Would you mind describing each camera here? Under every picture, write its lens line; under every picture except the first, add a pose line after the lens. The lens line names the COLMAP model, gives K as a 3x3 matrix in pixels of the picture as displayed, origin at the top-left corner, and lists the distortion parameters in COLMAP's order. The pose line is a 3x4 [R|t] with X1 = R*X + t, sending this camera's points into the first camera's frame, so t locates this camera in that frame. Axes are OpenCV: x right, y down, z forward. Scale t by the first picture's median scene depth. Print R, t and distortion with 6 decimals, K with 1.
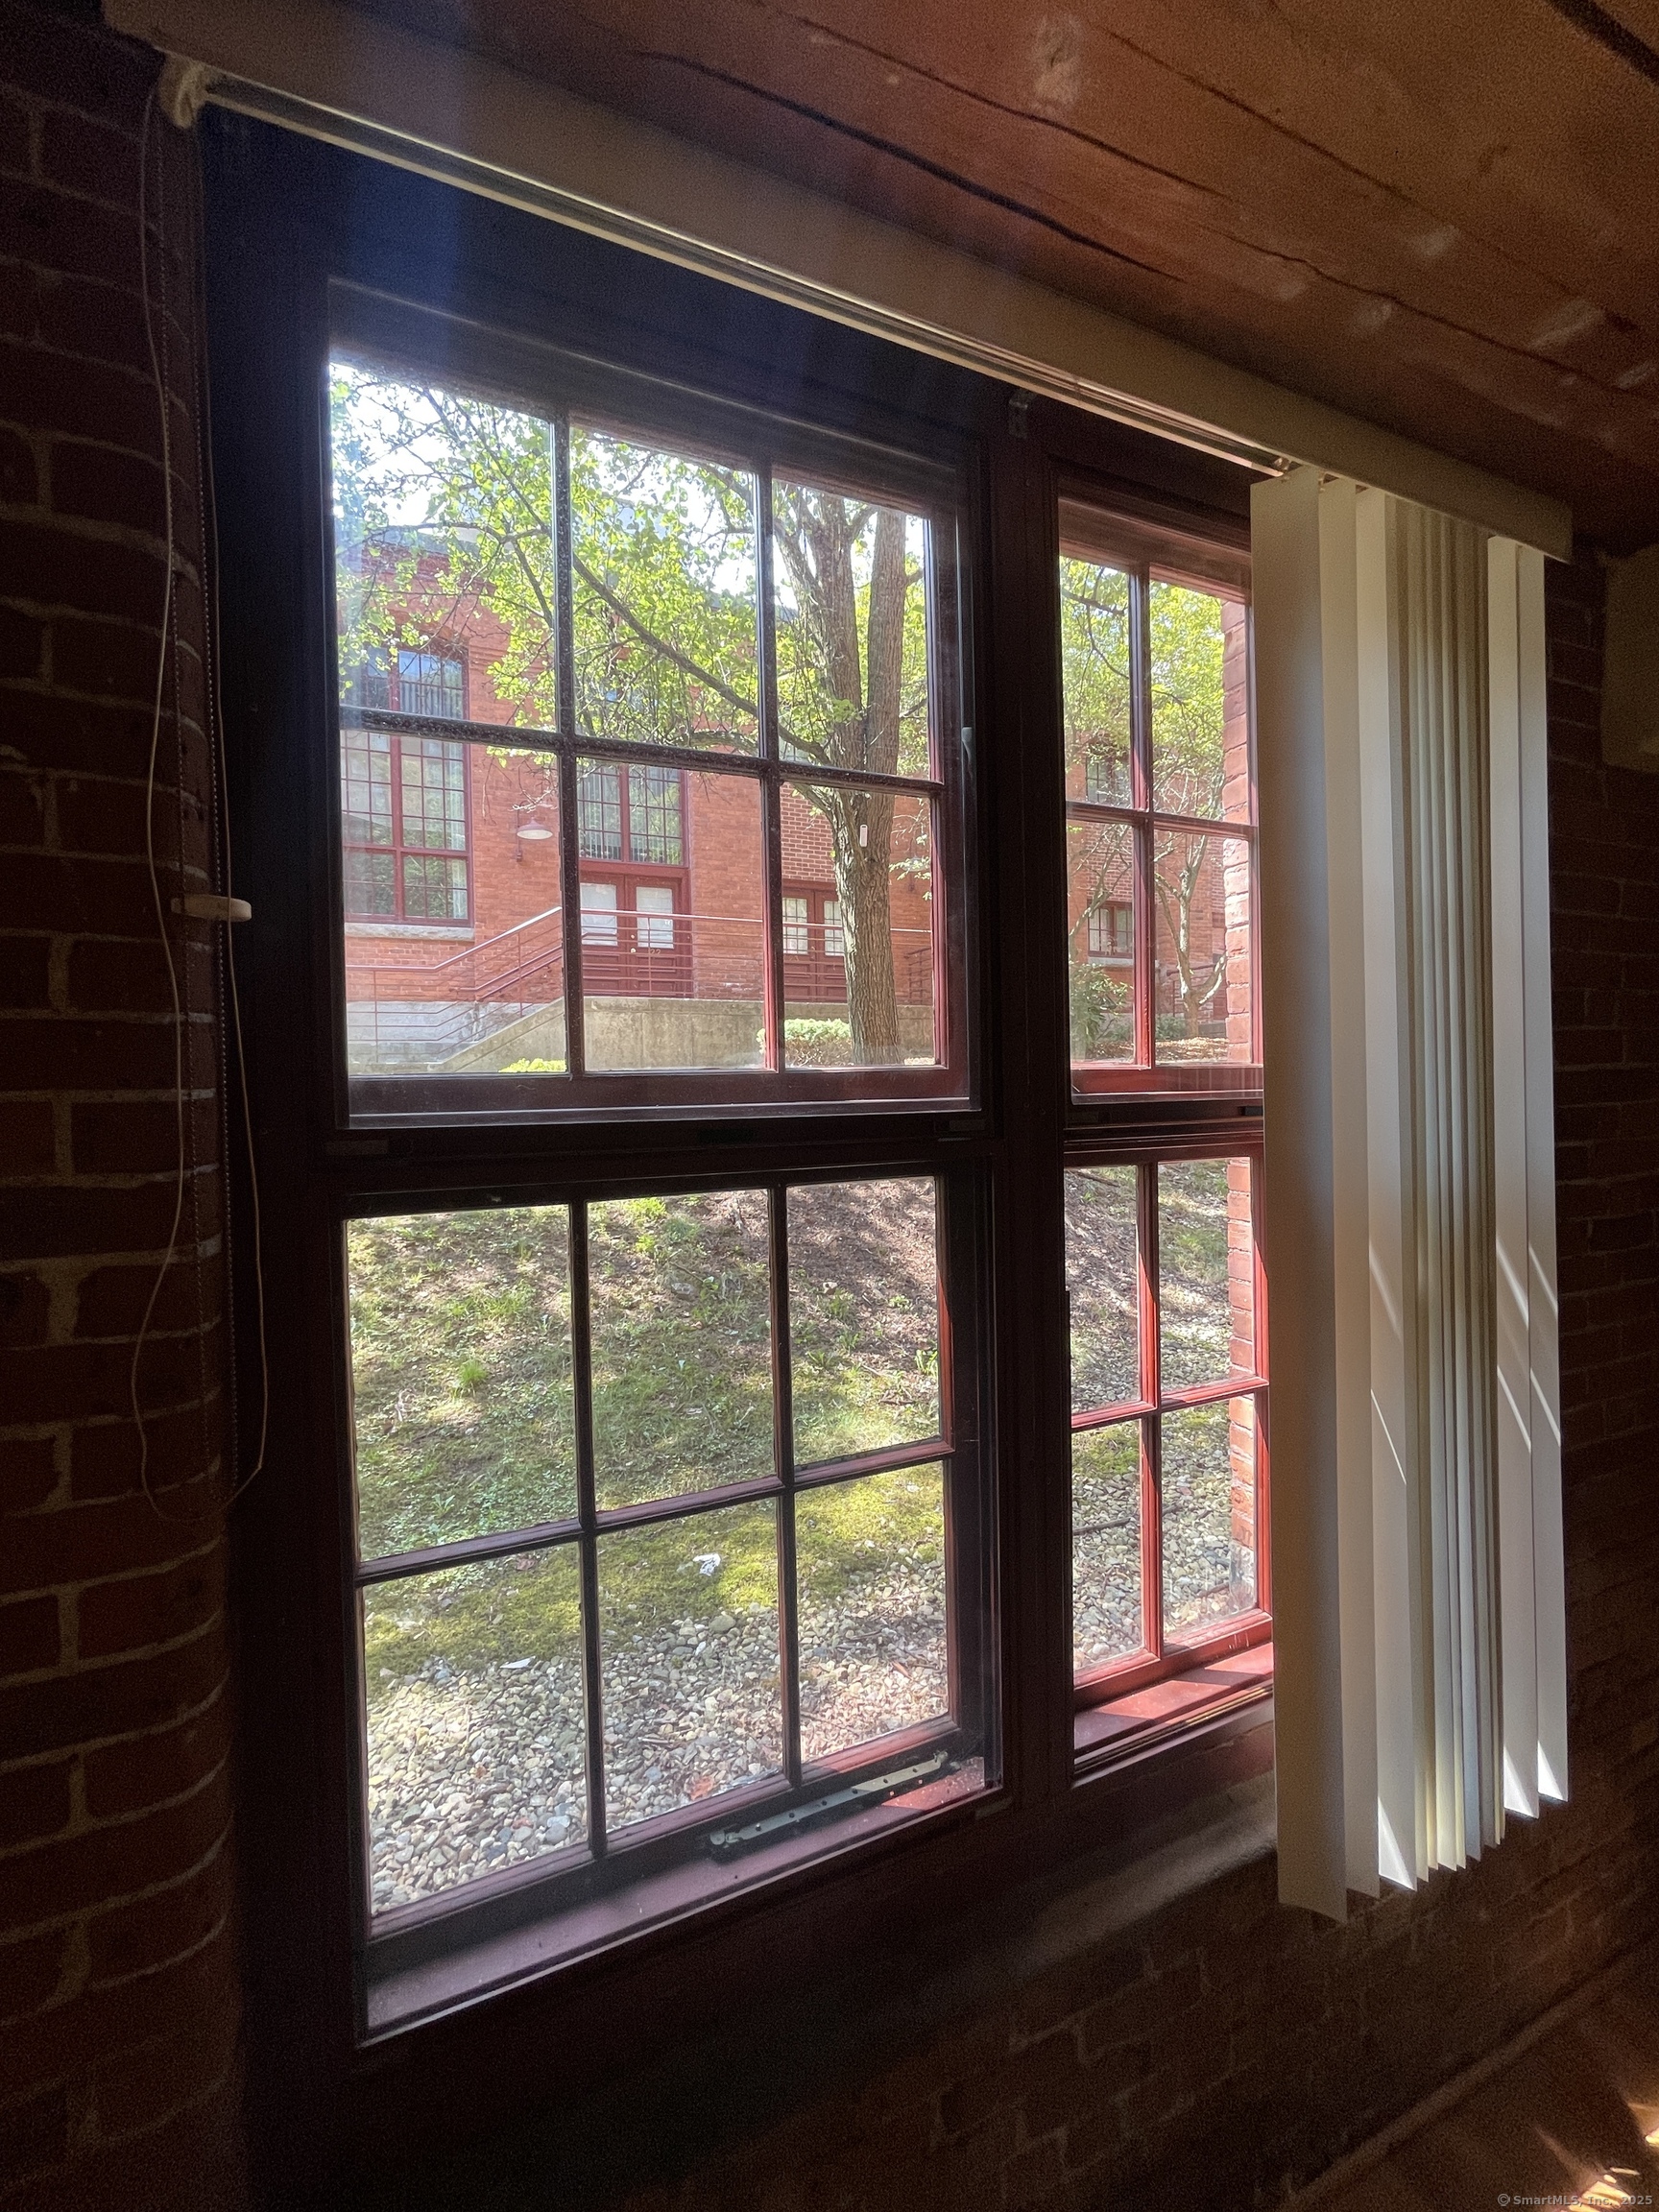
lens RADIAL K [[892.5, 0, 835.5], [0, 892.5, 1102.4], [0, 0, 1]] dist [-0.002809, -0.000026]
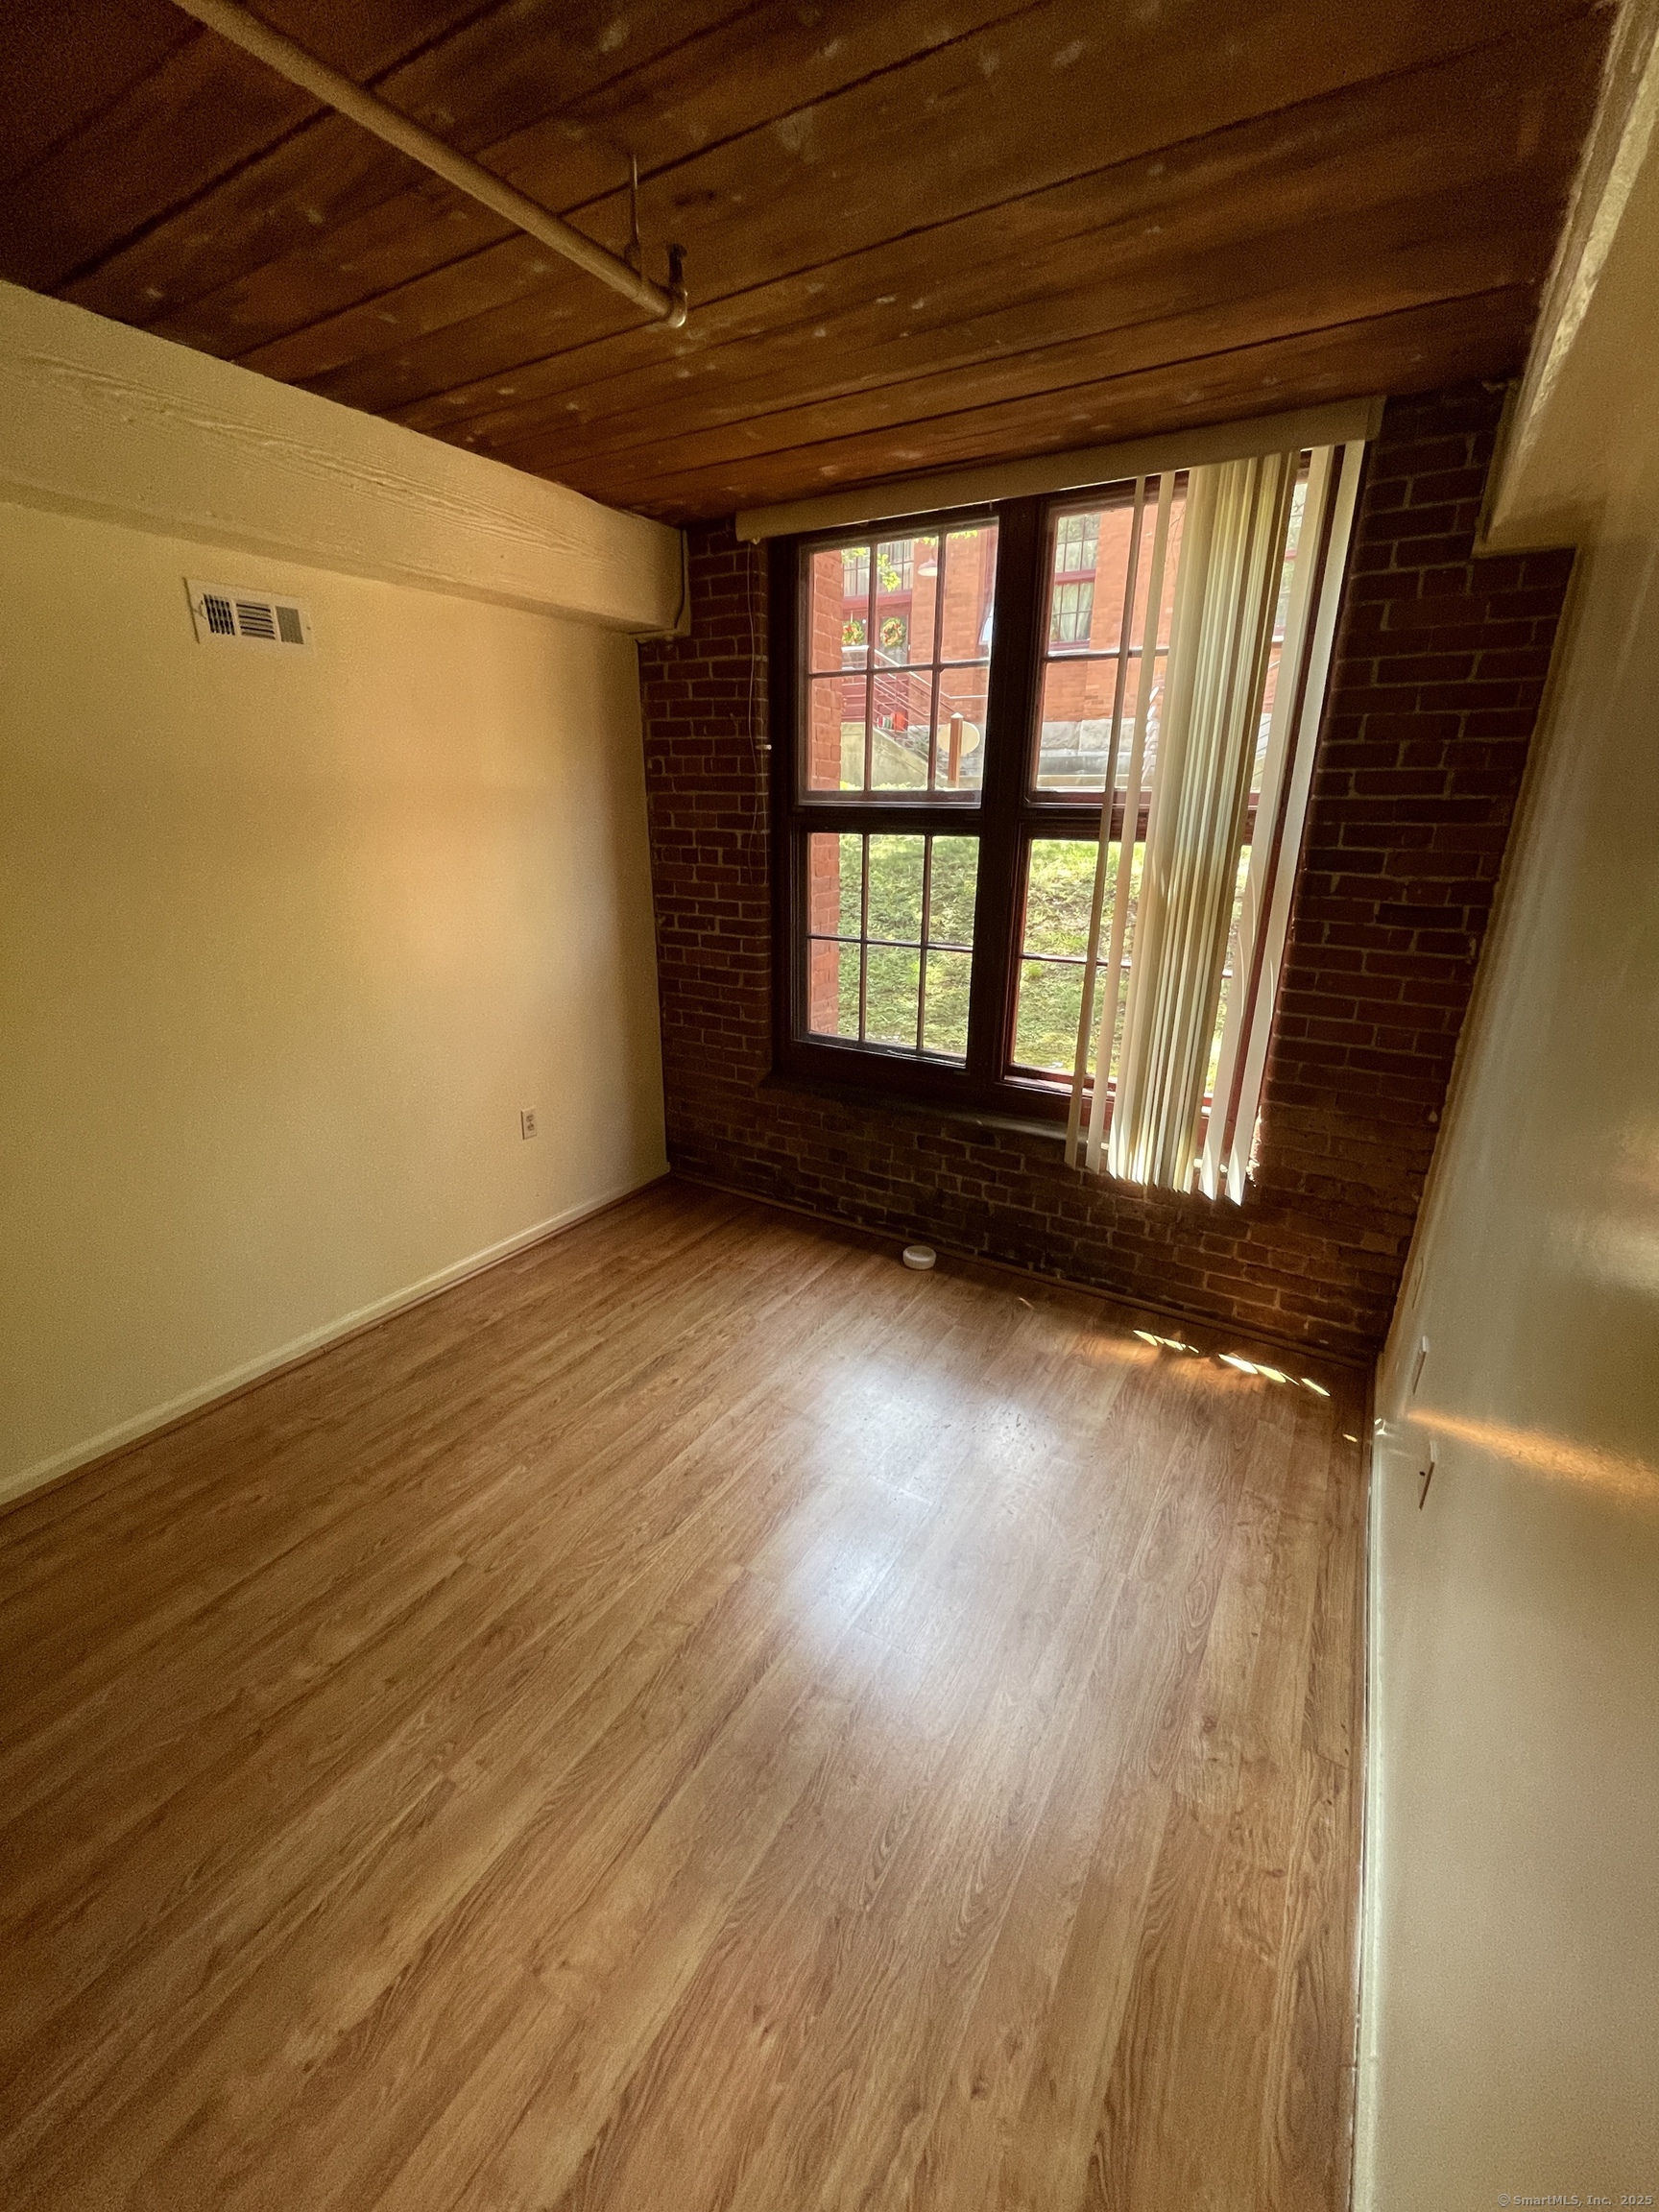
lens RADIAL K [[895.0, 0, 829.5], [0, 895.0, 1106.0], [0, 0, 1]] dist [0.004513, -0.000075]
pose [[0.579005, 0.289108, -0.762345, 2.093099], [-0.035703, 0.943114, 0.330546, -0.018297], [0.814542, -0.164170, 0.556389, -0.903150]]
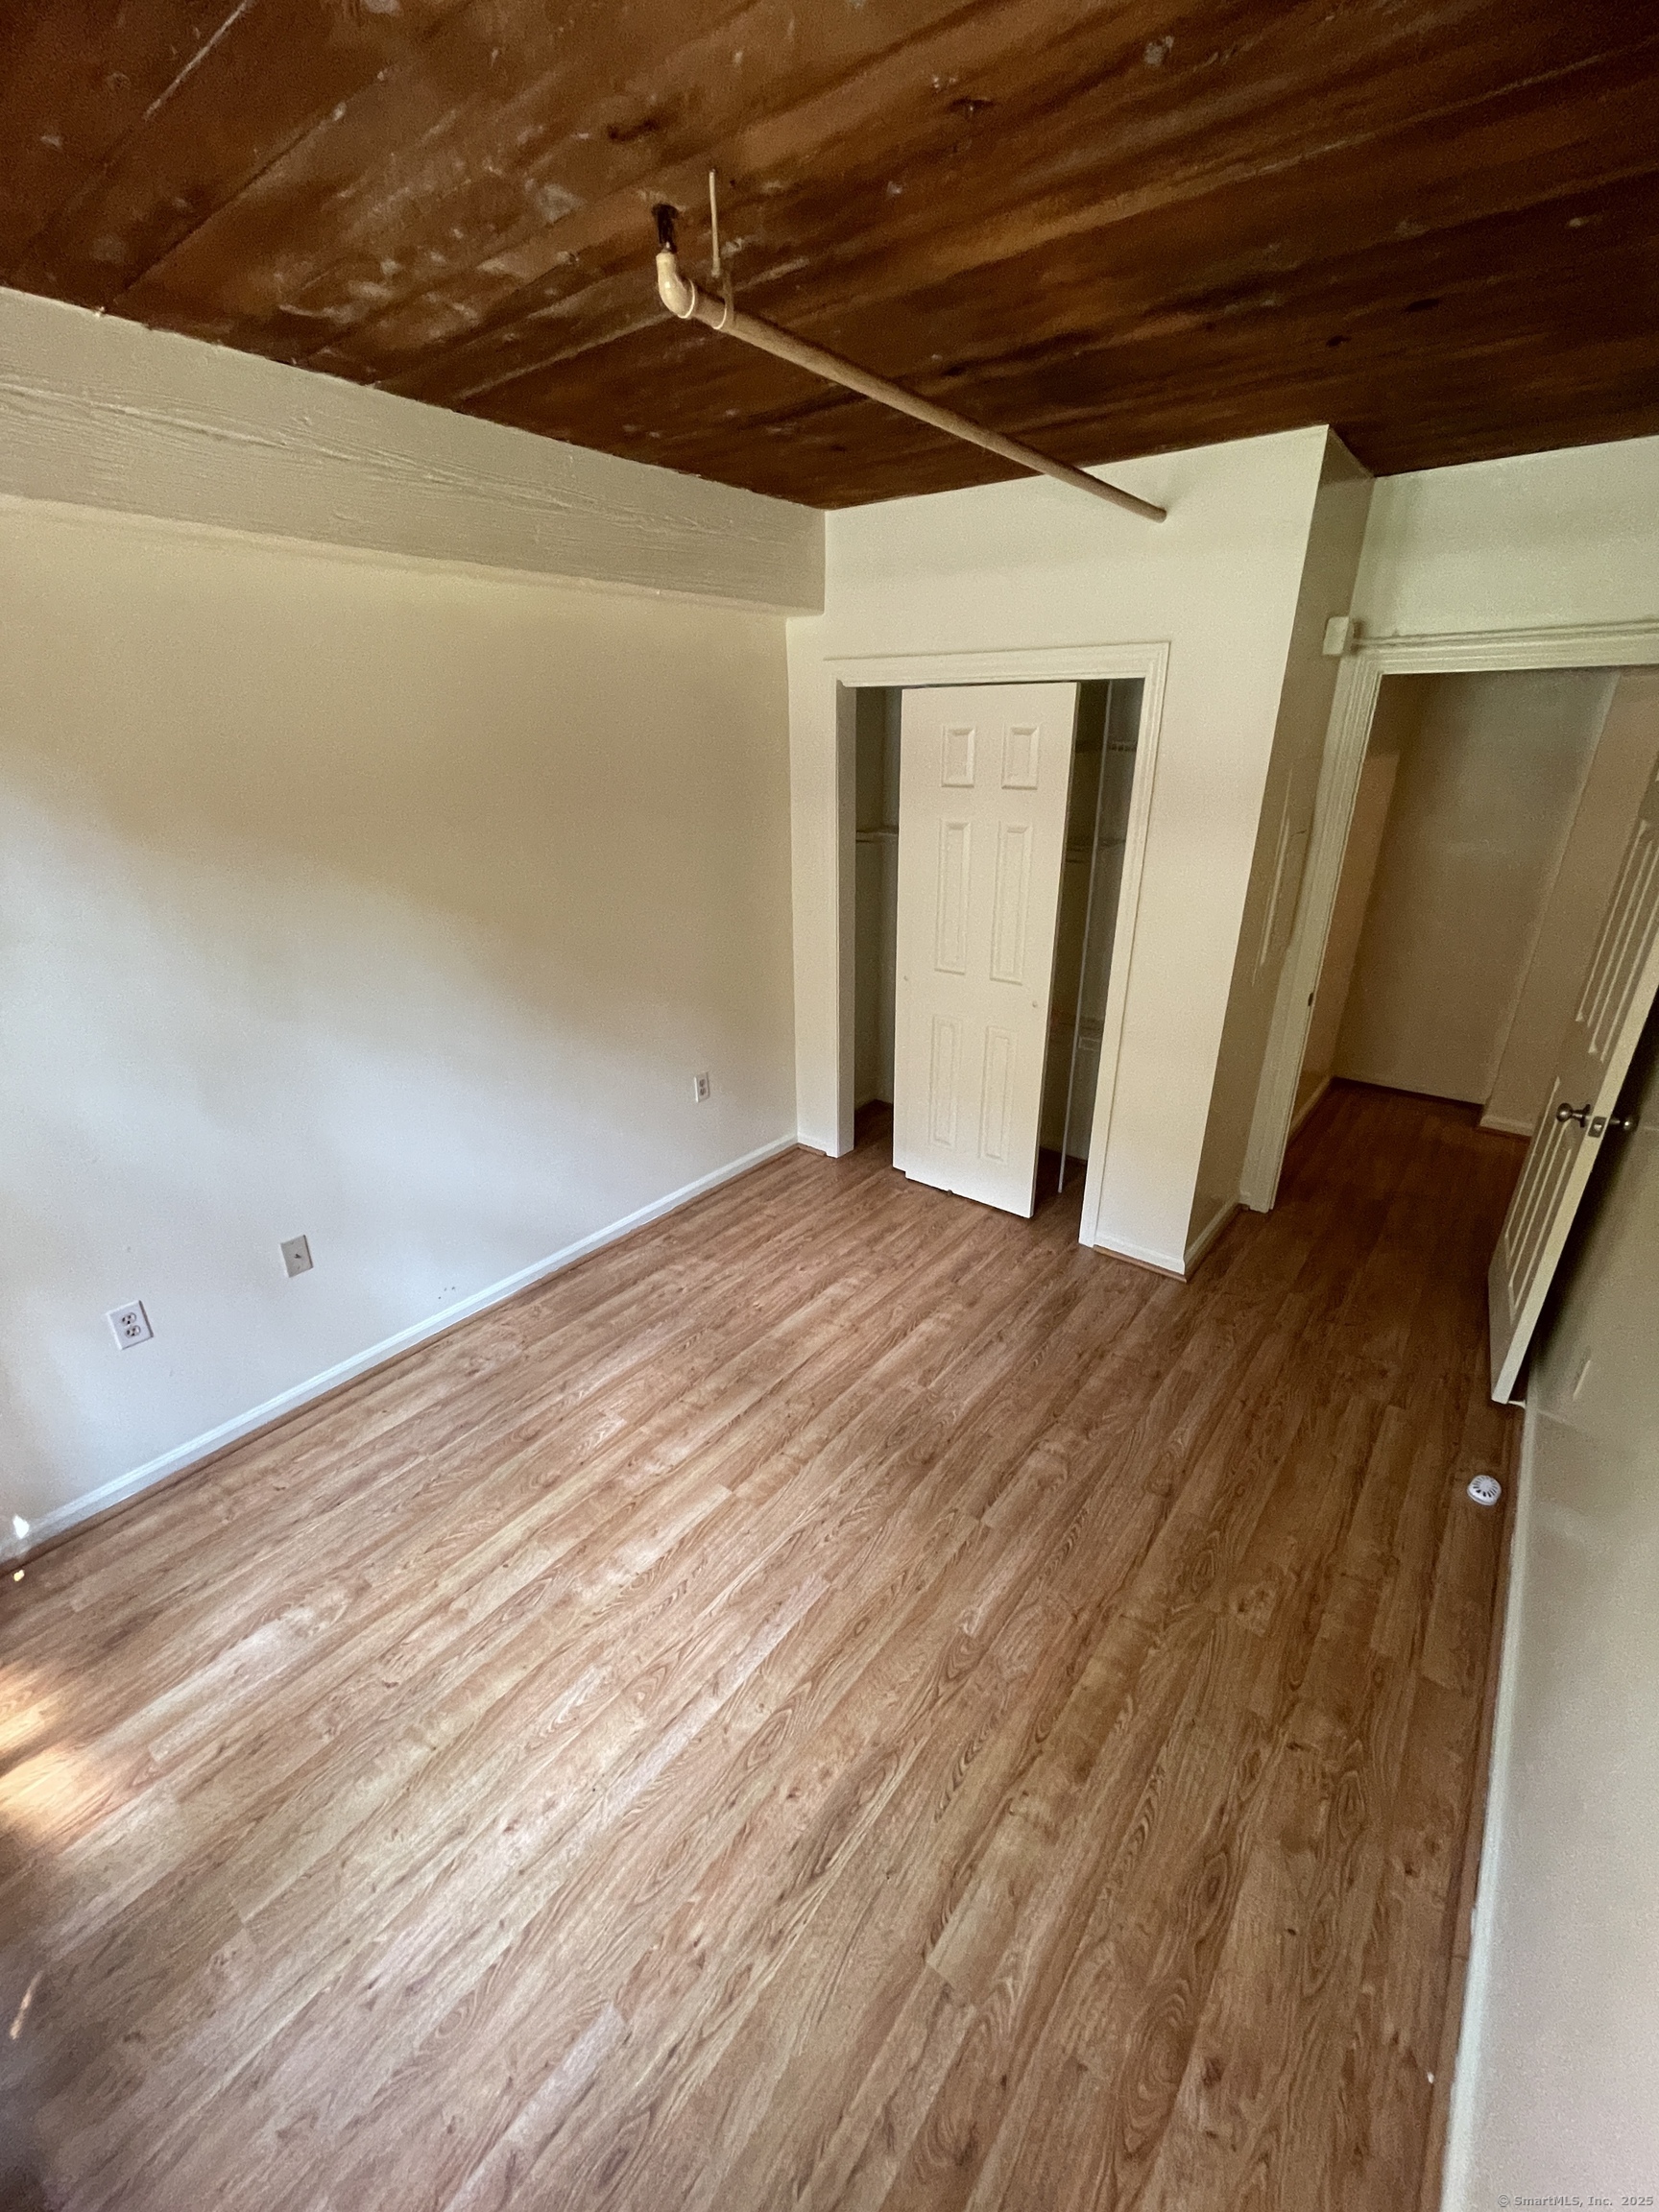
lens RADIAL K [[904.4, 0, 826.6], [0, 904.4, 1101.6], [0, 0, 1]] dist [-0.005761, -0.000525]
pose [[-0.466696, -0.322549, 0.823503, -0.505505], [0.029397, 0.924952, 0.378945, -0.161092], [-0.883929, 0.201061, -0.422189, 0.256936]]
